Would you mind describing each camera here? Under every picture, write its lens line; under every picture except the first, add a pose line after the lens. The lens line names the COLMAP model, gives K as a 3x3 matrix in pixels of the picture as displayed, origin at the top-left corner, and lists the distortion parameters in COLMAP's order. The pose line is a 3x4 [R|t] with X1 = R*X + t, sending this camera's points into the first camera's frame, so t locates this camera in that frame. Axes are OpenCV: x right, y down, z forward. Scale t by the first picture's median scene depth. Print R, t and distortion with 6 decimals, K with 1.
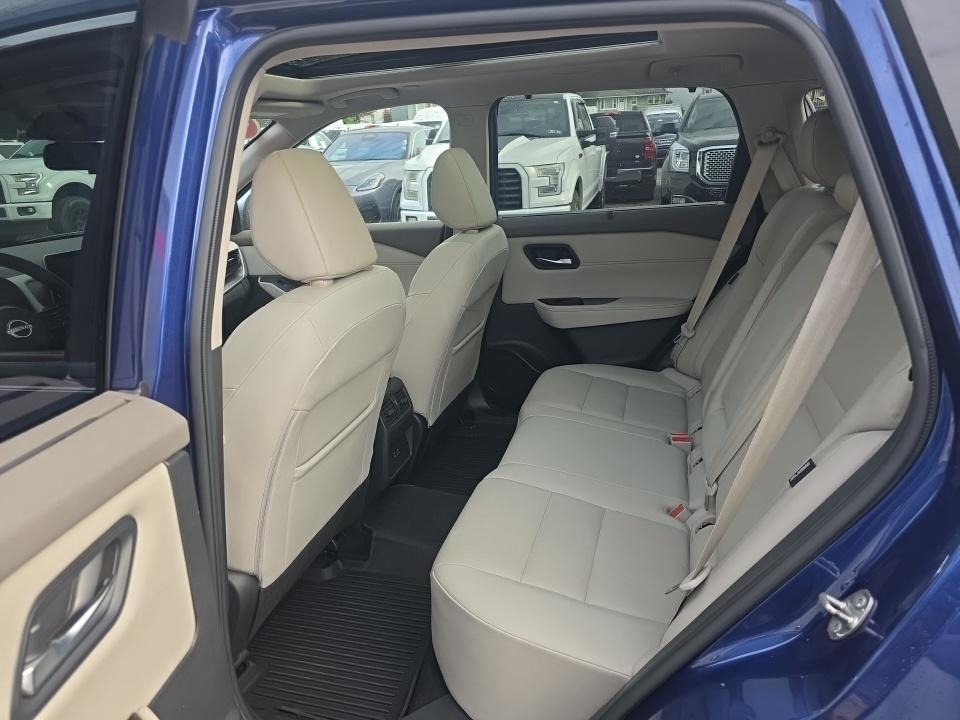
lens RADIAL K [[651.8, 0, 477.3], [0, 651.8, 369.3], [0, 0, 1]] dist [0.060406, -0.055351]
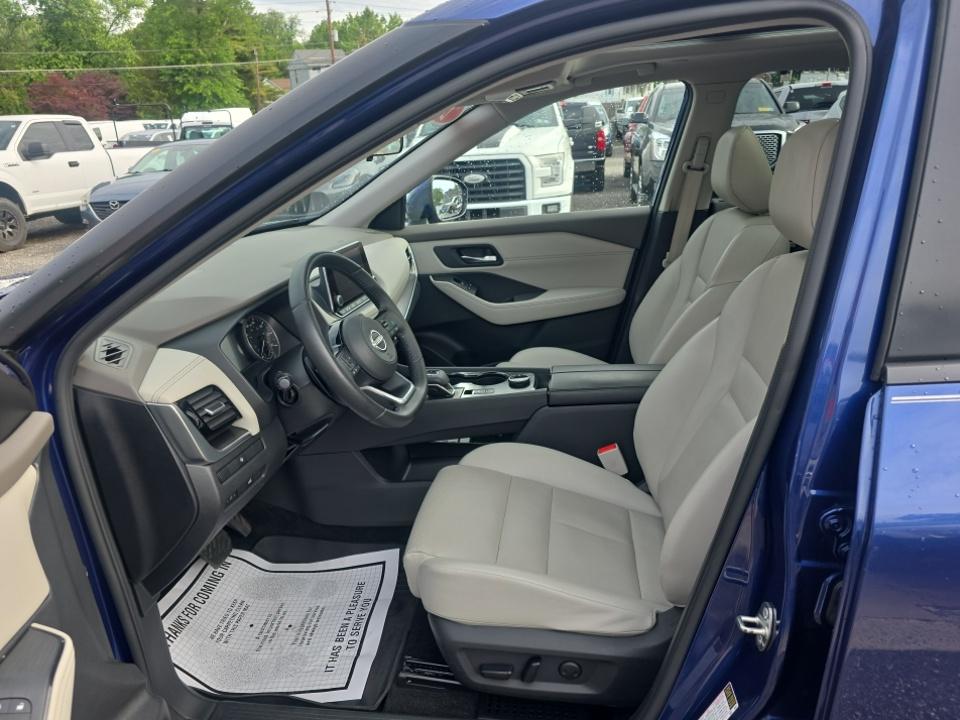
lens RADIAL K [[651.8, 0, 477.3], [0, 651.8, 369.3], [0, 0, 1]] dist [0.060406, -0.055351]
pose [[0.989120, -0.055050, 0.136419, -0.321456], [0.054016, 0.998476, 0.011275, -0.012552], [-0.136832, -0.003784, 0.990587, 0.064957]]
